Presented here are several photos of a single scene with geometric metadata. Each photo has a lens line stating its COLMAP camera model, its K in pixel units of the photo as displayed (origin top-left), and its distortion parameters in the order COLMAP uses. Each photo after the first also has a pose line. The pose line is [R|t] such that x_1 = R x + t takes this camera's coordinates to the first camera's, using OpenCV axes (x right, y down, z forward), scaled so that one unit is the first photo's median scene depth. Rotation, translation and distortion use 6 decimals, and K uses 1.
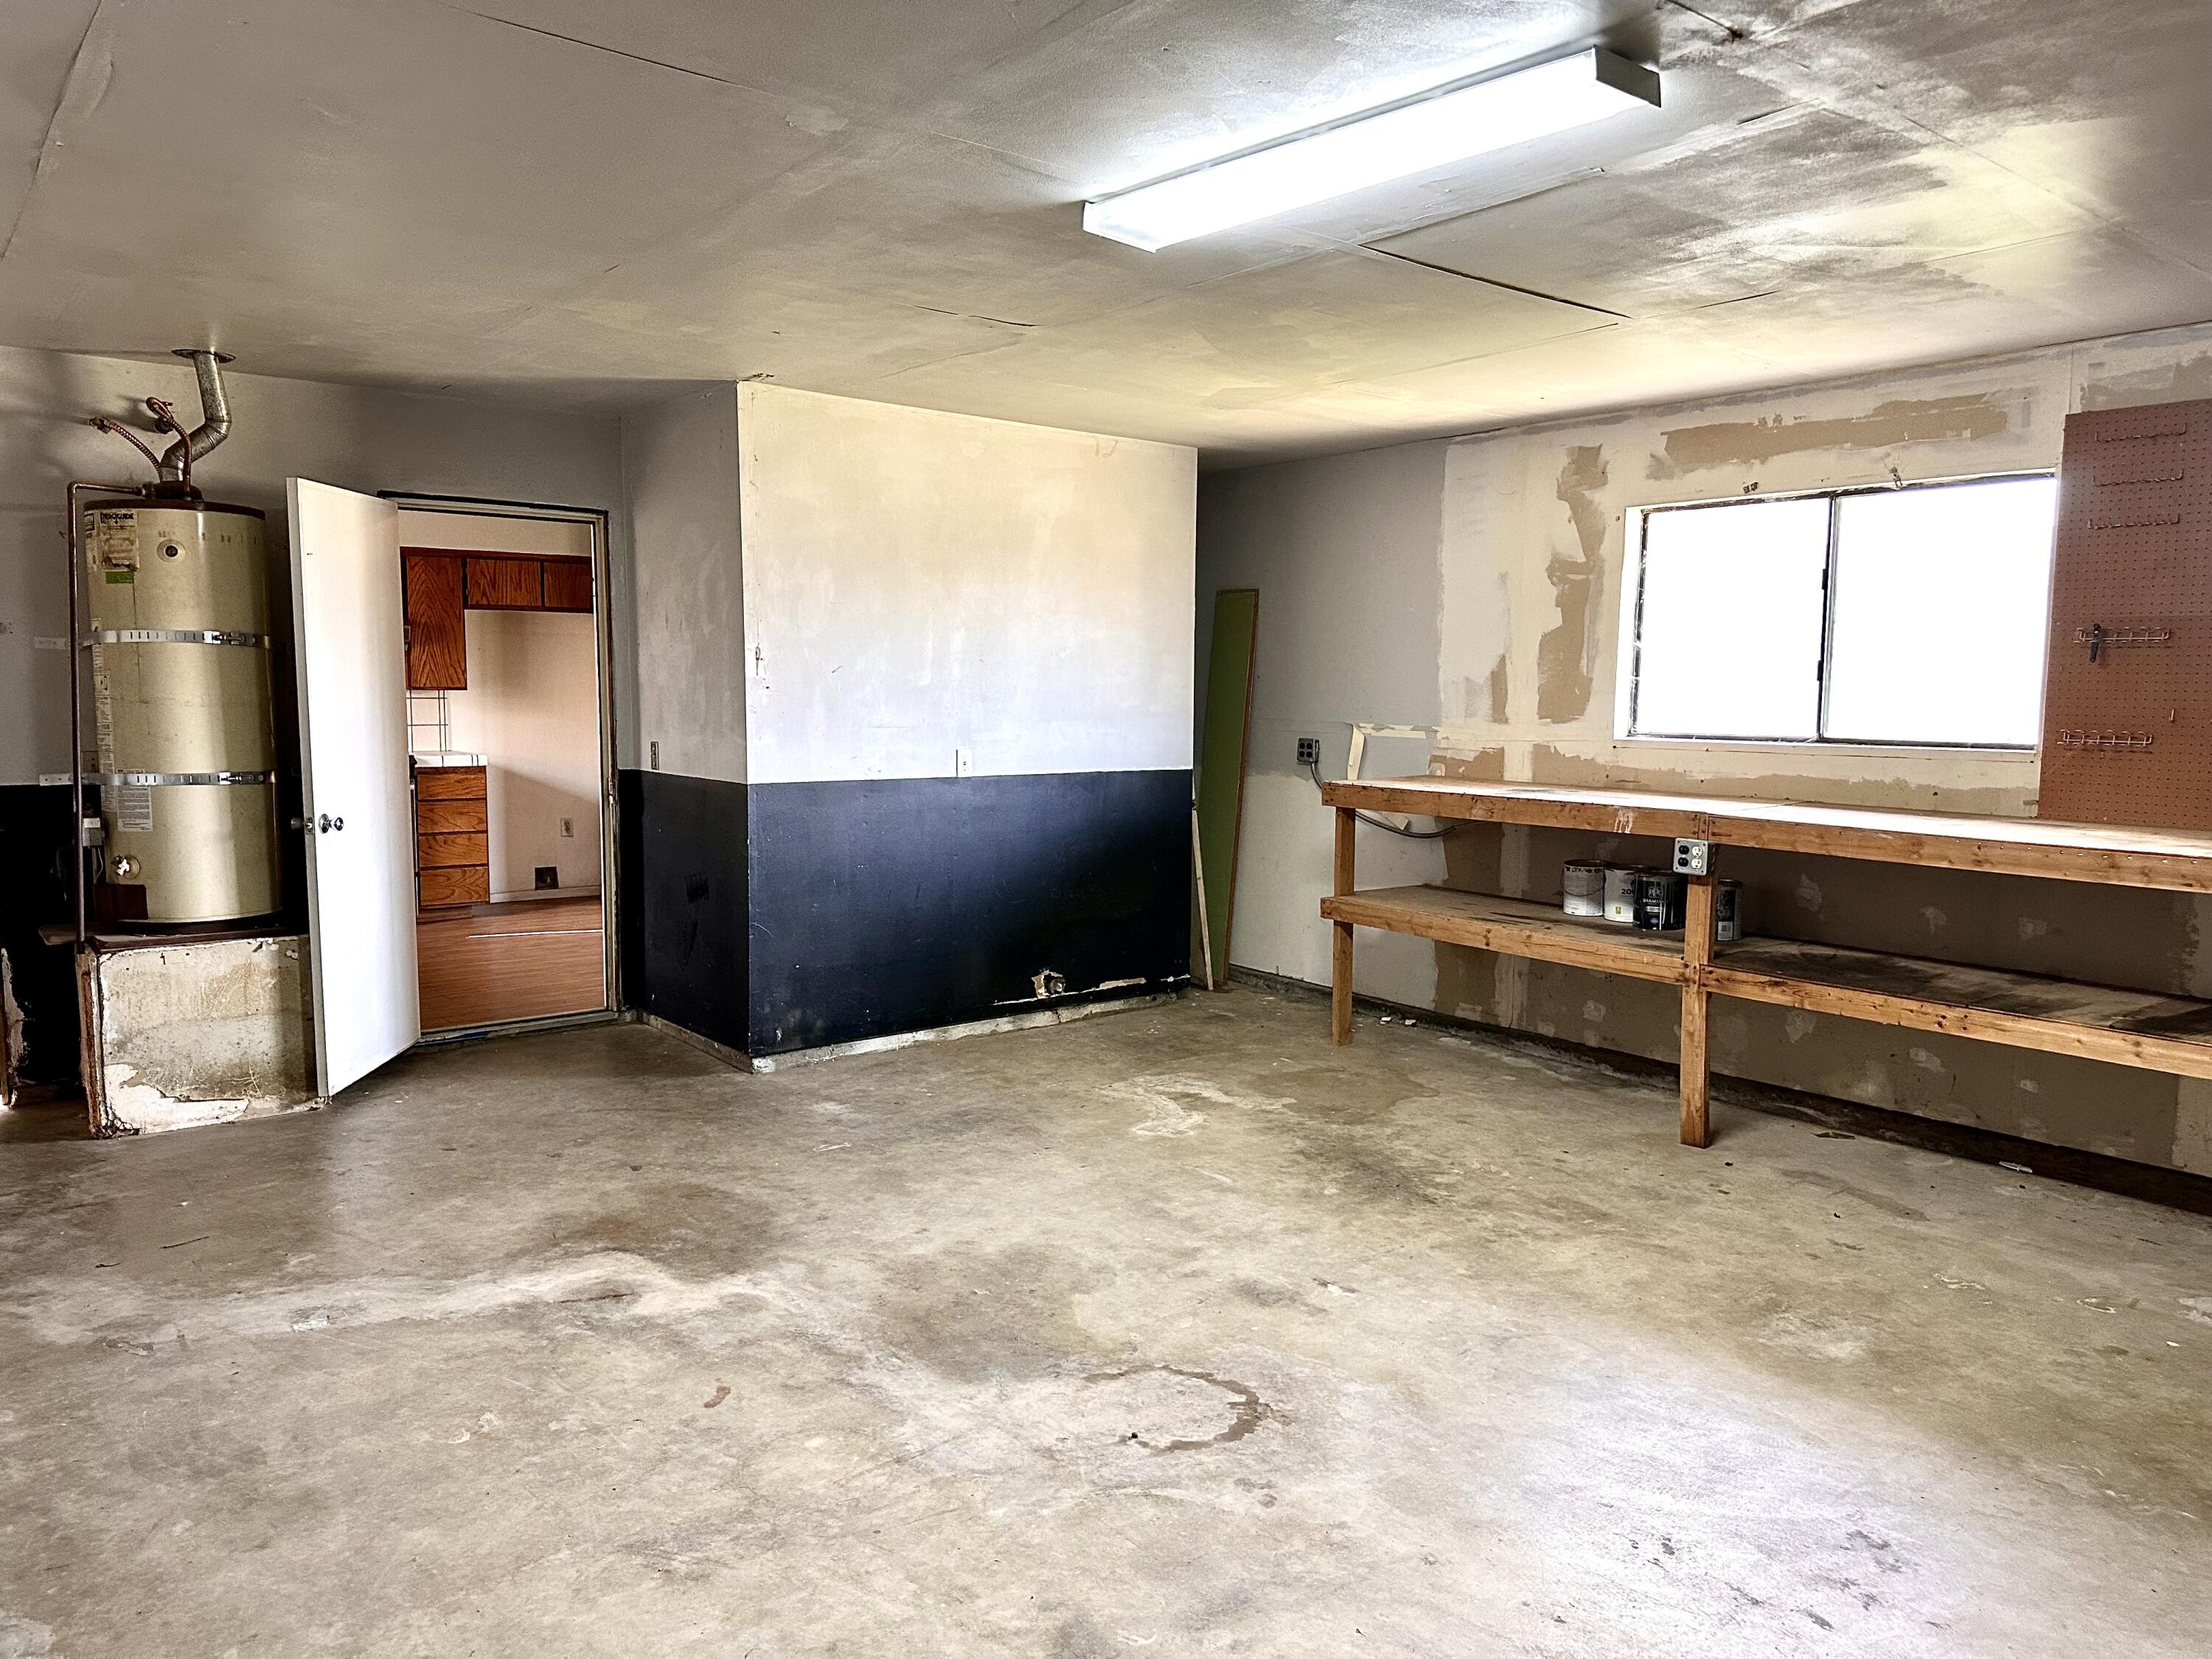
lens RADIAL K [[1515.1, 0, 1103.9], [0, 1515.1, 841.6], [0, 0, 1]] dist [0.139059, -0.261680]
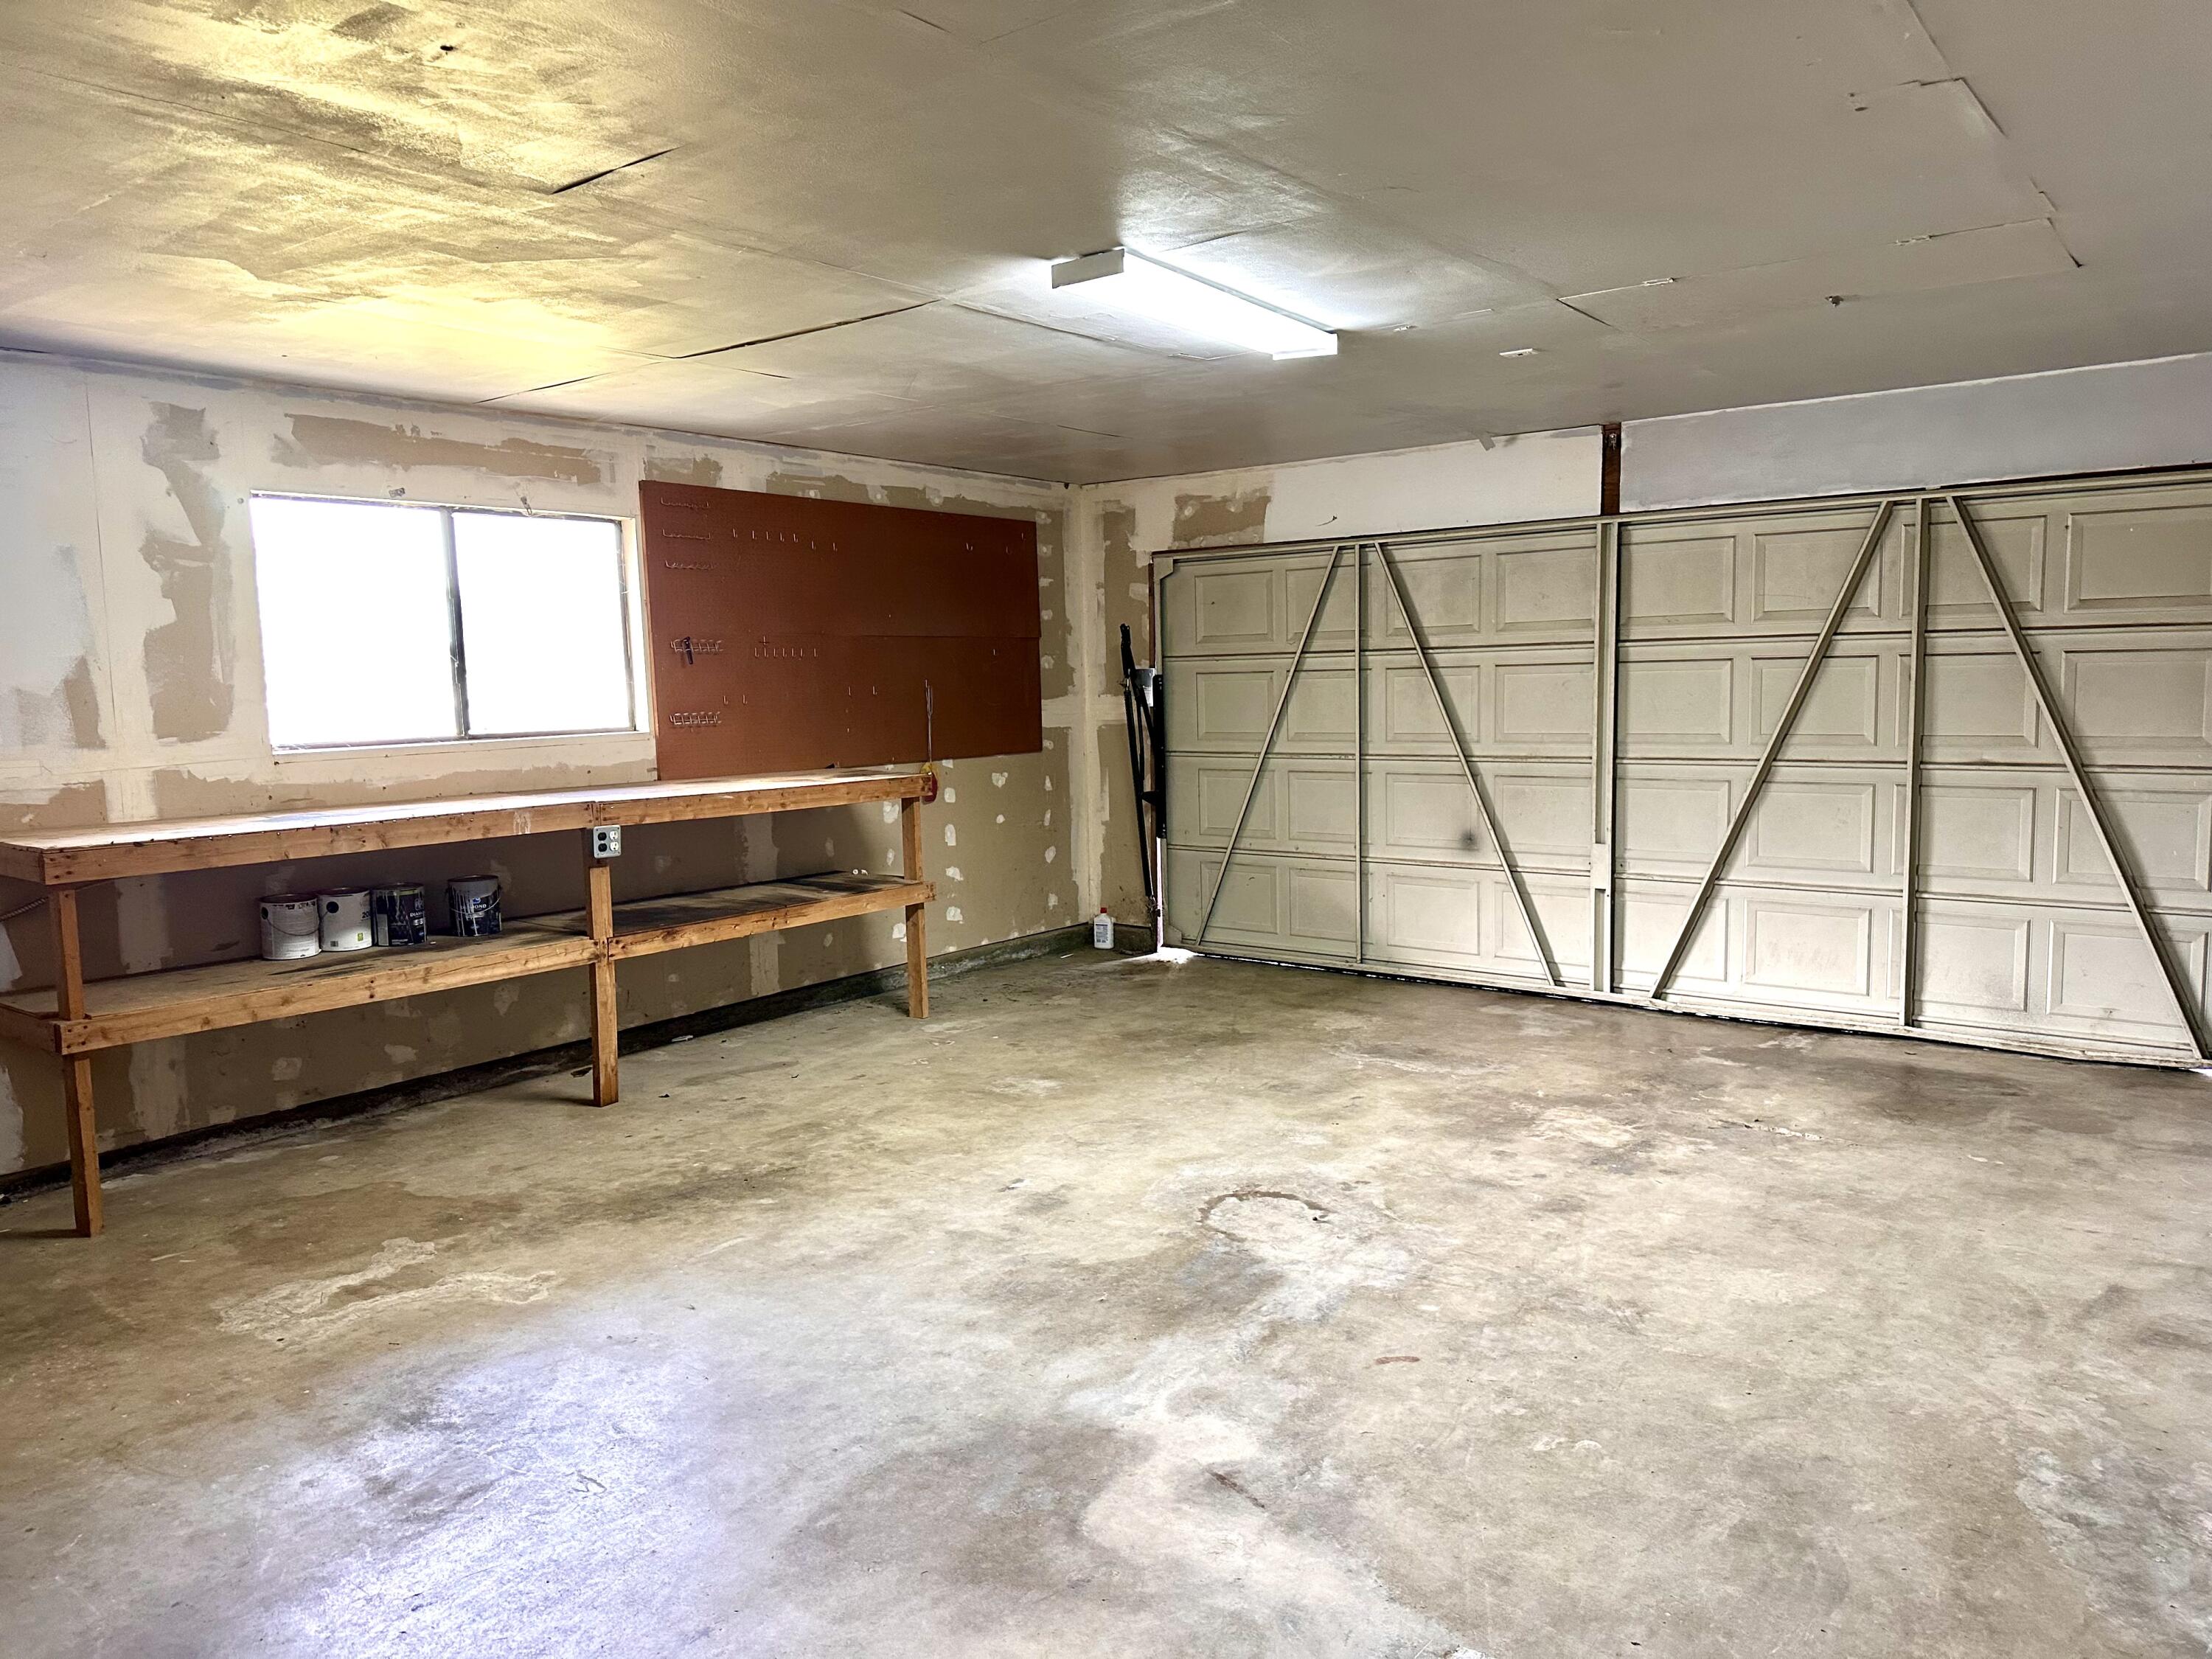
lens RADIAL K [[1557.9, 0, 1106.0], [0, 1557.9, 829.5], [0, 0, 1]] dist [0.106757, -0.129756]
pose [[-0.234263, -0.104740, 0.966515, -0.821745], [0.121200, 0.983277, 0.135933, -0.112825], [-0.964589, 0.148985, -0.217651, 0.933795]]
